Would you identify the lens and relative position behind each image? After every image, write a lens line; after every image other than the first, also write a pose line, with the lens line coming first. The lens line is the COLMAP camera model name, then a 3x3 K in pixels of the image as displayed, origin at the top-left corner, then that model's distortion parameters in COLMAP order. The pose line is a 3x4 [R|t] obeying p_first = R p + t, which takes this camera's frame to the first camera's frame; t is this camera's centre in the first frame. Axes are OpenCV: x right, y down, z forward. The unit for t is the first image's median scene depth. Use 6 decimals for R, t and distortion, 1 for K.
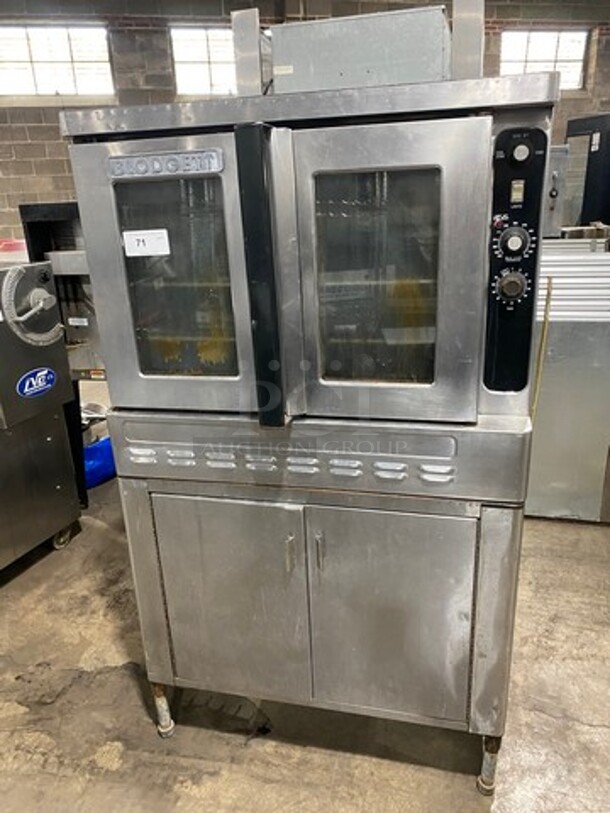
lens RADIAL K [[616.5, 0, 306.2], [0, 616.5, 409.3], [0, 0, 1]] dist [0.015707, -0.014221]
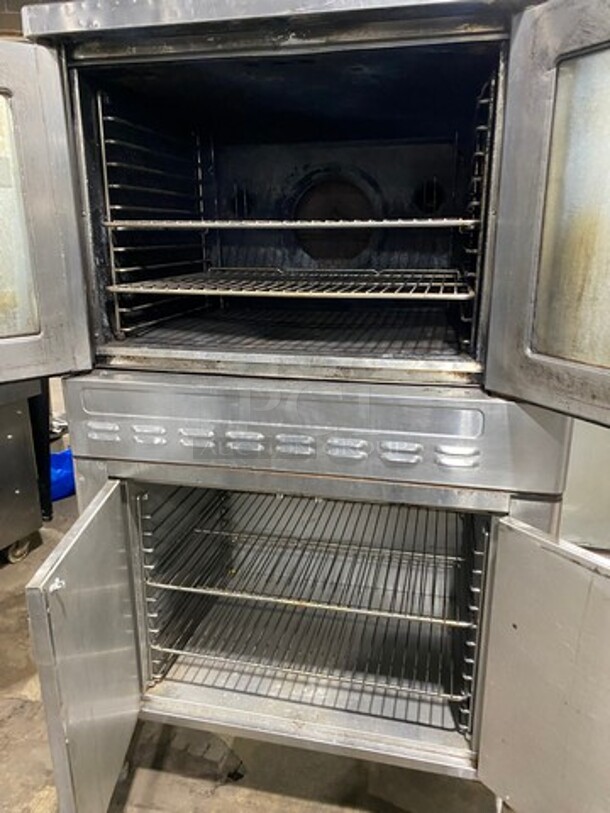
lens RADIAL K [[616.5, 0, 306.8], [0, 616.5, 410.8], [0, 0, 1]] dist [0.015707, -0.014221]
pose [[0.999132, 0.035543, 0.021706, -0.007810], [-0.034130, 0.997472, -0.062332, 0.077935], [-0.023867, 0.061537, 0.997819, 0.136156]]
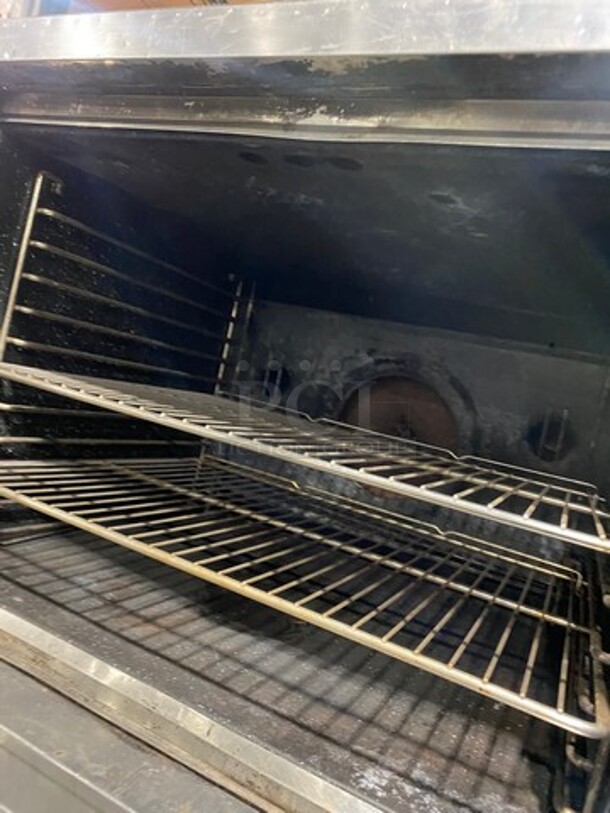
lens RADIAL K [[616.5, 0, 301.9], [0, 616.5, 398.9], [0, 0, 1]] dist [0.015707, -0.014221]
pose [[0.943138, 0.266177, -0.199102, 0.067496], [-0.318071, 0.896654, -0.307964, -0.080054], [0.096553, 0.353781, 0.930331, 0.453294]]
